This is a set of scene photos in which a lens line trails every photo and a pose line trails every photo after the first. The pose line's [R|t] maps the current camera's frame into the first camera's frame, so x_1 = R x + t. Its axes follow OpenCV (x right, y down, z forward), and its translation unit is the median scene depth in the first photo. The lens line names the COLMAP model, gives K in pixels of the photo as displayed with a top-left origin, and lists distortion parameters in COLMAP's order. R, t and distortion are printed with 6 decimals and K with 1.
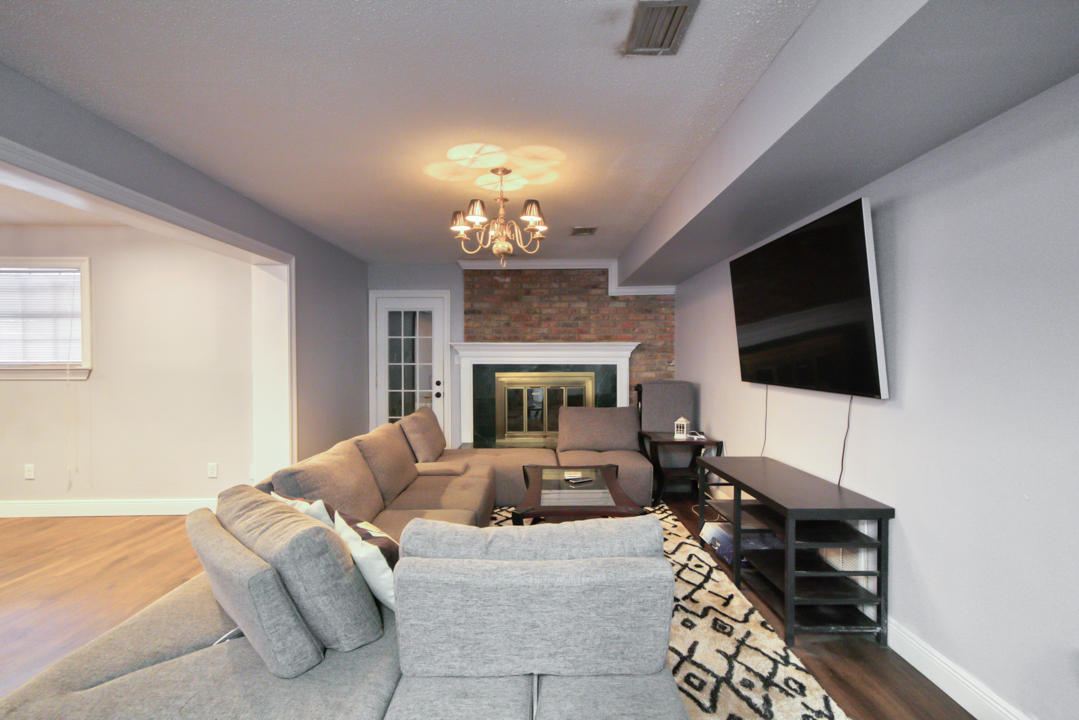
lens RADIAL K [[514.0, 0, 538.3], [0, 514.0, 362.4], [0, 0, 1]] dist [0.012418, 0.000198]
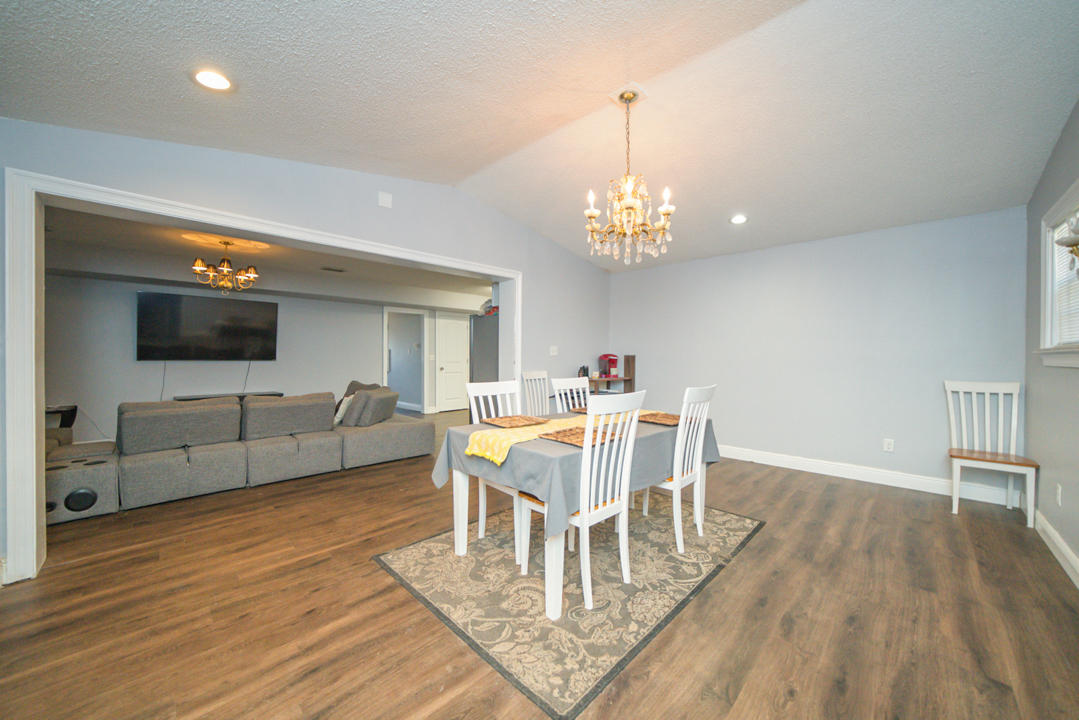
lens RADIAL K [[391.9, 0, 539.5], [0, 391.9, 360.0], [0, 0, 1]] dist [-0.019160, -0.000104]
pose [[-0.715296, -0.004616, 0.698806, -1.295242], [0.005710, 0.999906, 0.012449, 0.022757], [-0.698798, 0.012895, -0.715203, 0.859966]]
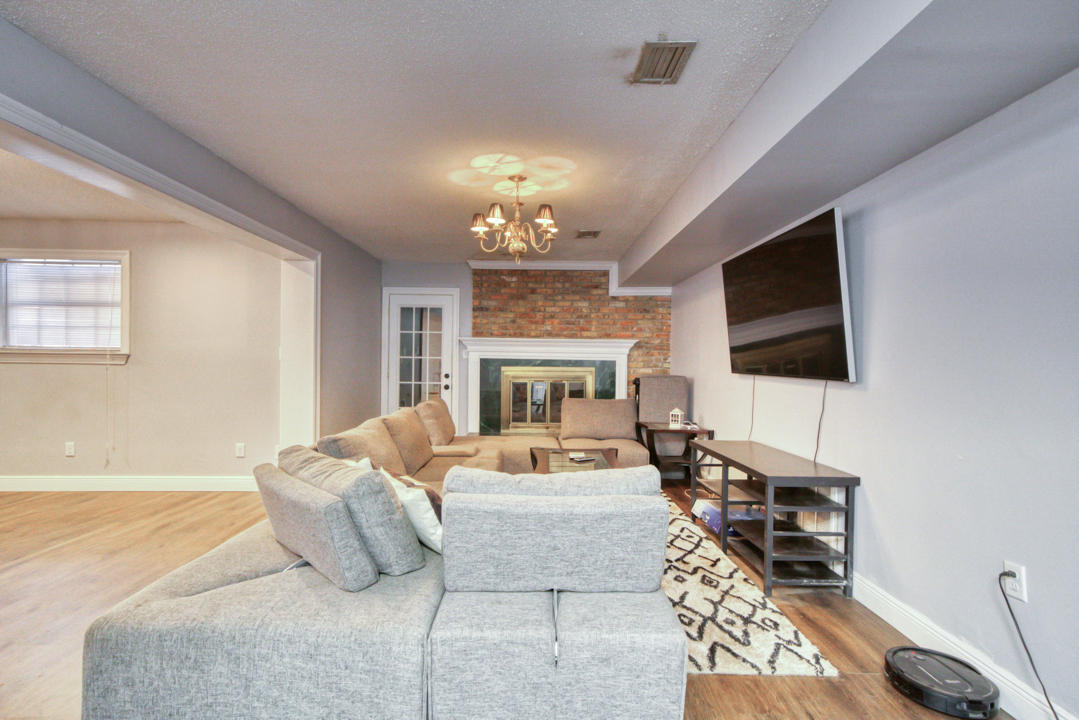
lens RADIAL K [[511.0, 0, 538.6], [0, 511.0, 362.2], [0, 0, 1]] dist [0.011018, -0.000043]
pose [[0.999859, 0.014864, 0.007814, -0.020800], [-0.014807, 0.999864, -0.007236, 0.023690], [-0.007921, 0.007119, 0.999943, -0.073435]]
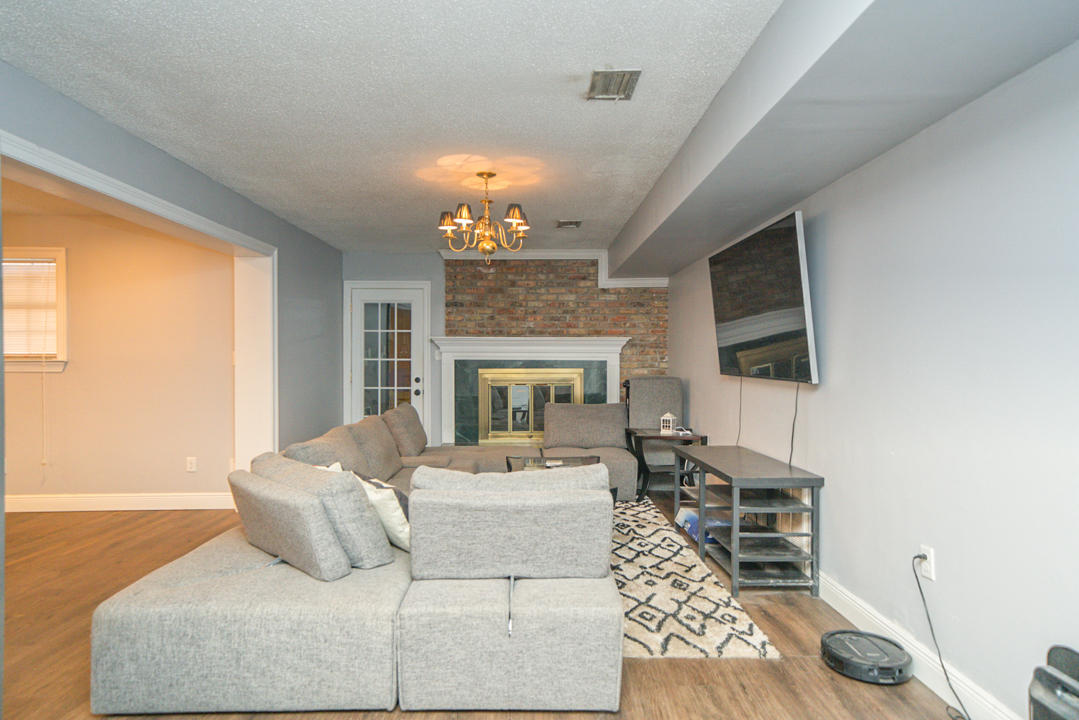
lens RADIAL K [[631.8, 0, 539.5], [0, 631.8, 360.0], [0, 0, 1]] dist [0.021045, 0.000655]
pose [[0.999848, 0.003362, 0.017081, 0.011883], [-0.003253, 0.999974, -0.006403, 0.014889], [-0.017102, 0.006347, 0.999834, -0.222069]]
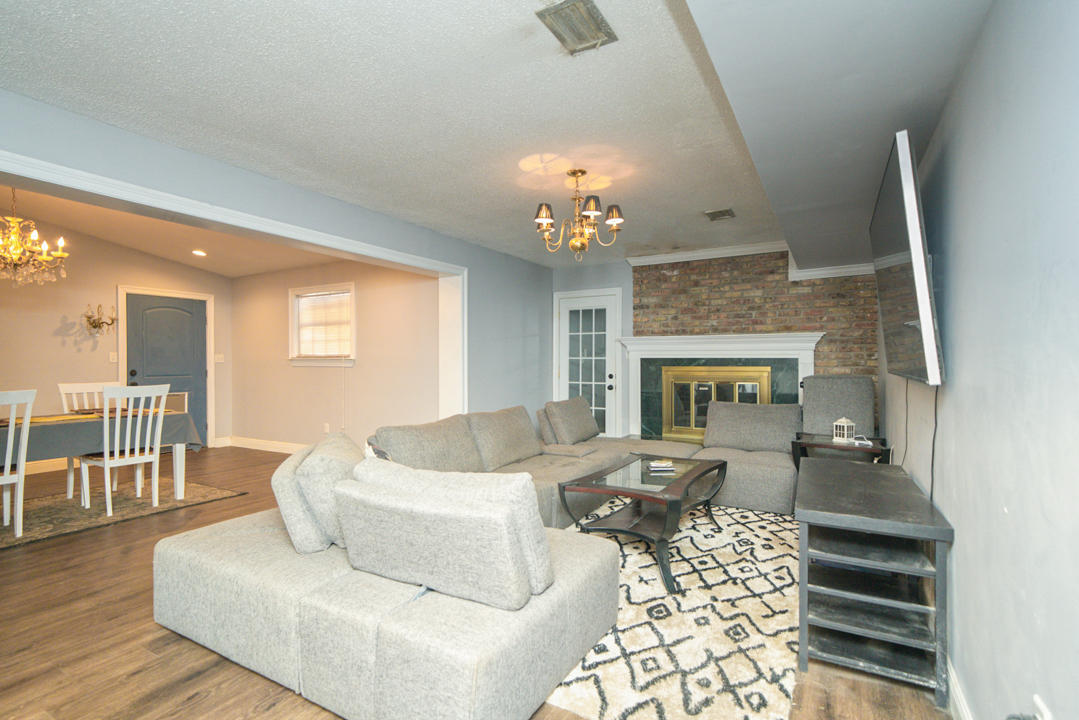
lens RADIAL K [[515.3, 0, 541.6], [0, 515.3, 359.2], [0, 0, 1]] dist [0.013827, 0.000200]
pose [[0.869278, -0.000220, -0.494324, 0.285314], [-0.004690, 0.999951, -0.008693, 0.021393], [0.494302, 0.009875, 0.869234, 0.016096]]
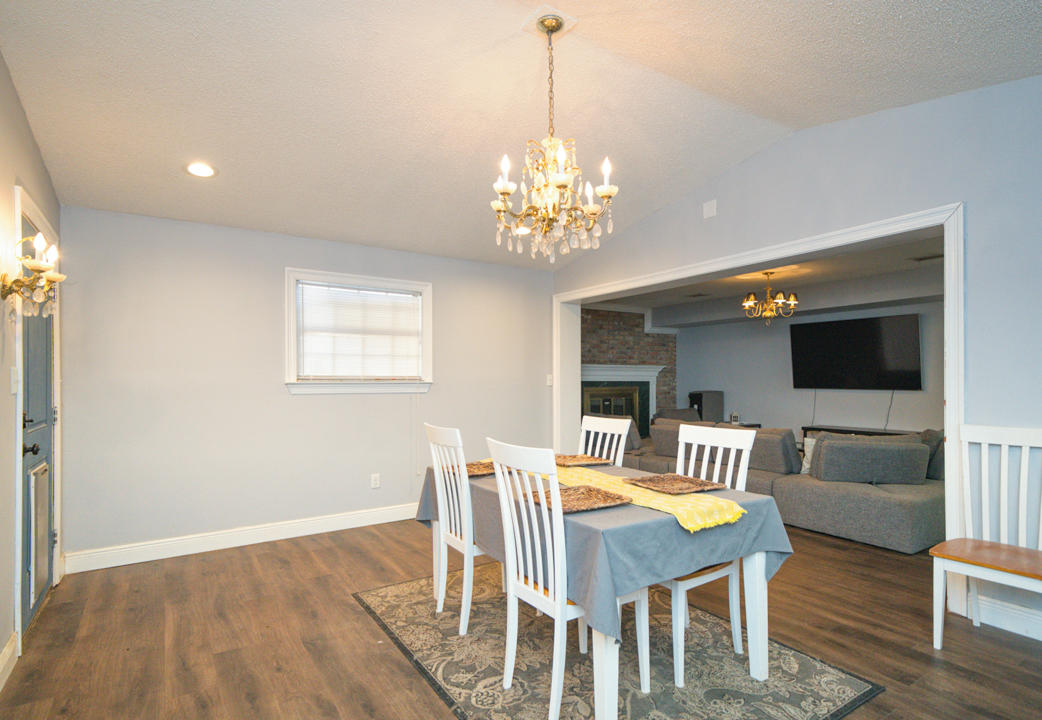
lens RADIAL K [[545.7, 0, 536.8], [0, 545.7, 378.4], [0, 0, 1]] dist [0.016543, -0.000145]
pose [[0.822342, 0.003542, 0.568983, -1.326088], [0.004397, 0.999911, -0.012579, 0.018619], [-0.568977, 0.012846, 0.822253, -0.093547]]
